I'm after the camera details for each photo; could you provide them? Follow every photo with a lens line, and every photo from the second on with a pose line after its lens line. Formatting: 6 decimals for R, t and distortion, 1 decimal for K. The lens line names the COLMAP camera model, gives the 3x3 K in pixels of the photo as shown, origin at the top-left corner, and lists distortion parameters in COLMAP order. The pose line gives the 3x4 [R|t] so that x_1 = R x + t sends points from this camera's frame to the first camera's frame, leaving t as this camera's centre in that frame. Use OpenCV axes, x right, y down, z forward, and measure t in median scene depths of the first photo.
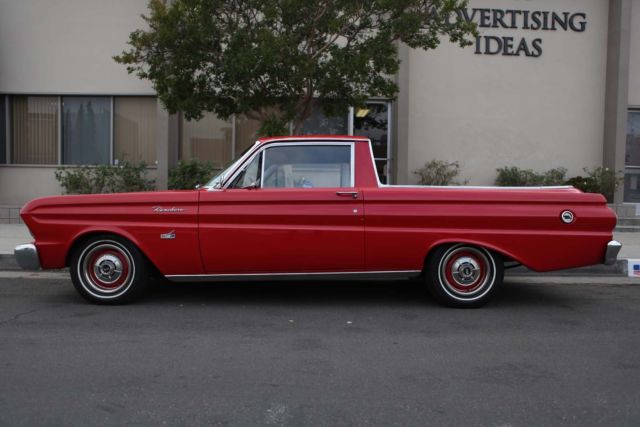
lens RADIAL K [[642.4, 0, 320.0], [0, 642.4, 213.5], [0, 0, 1]] dist [-0.059111, 0.098638]
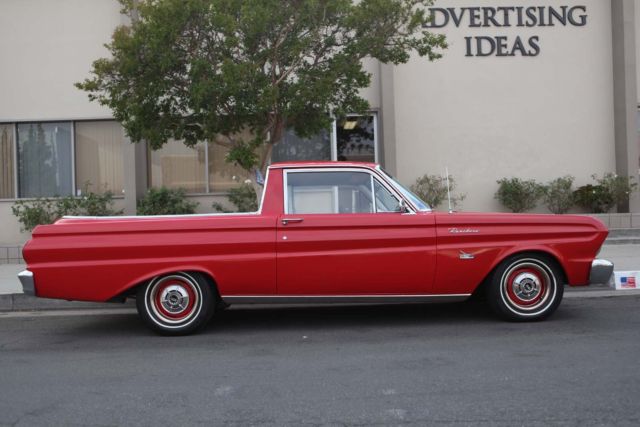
lens RADIAL K [[820.0, 0, 320.0], [0, 820.0, 213.5], [0, 0, 1]] dist [-0.009893, -0.014551]
pose [[0.998793, -0.046411, -0.016049, 0.043003], [0.045876, 0.998426, -0.032261, 0.002406], [0.017521, 0.031485, 0.999351, -0.167476]]
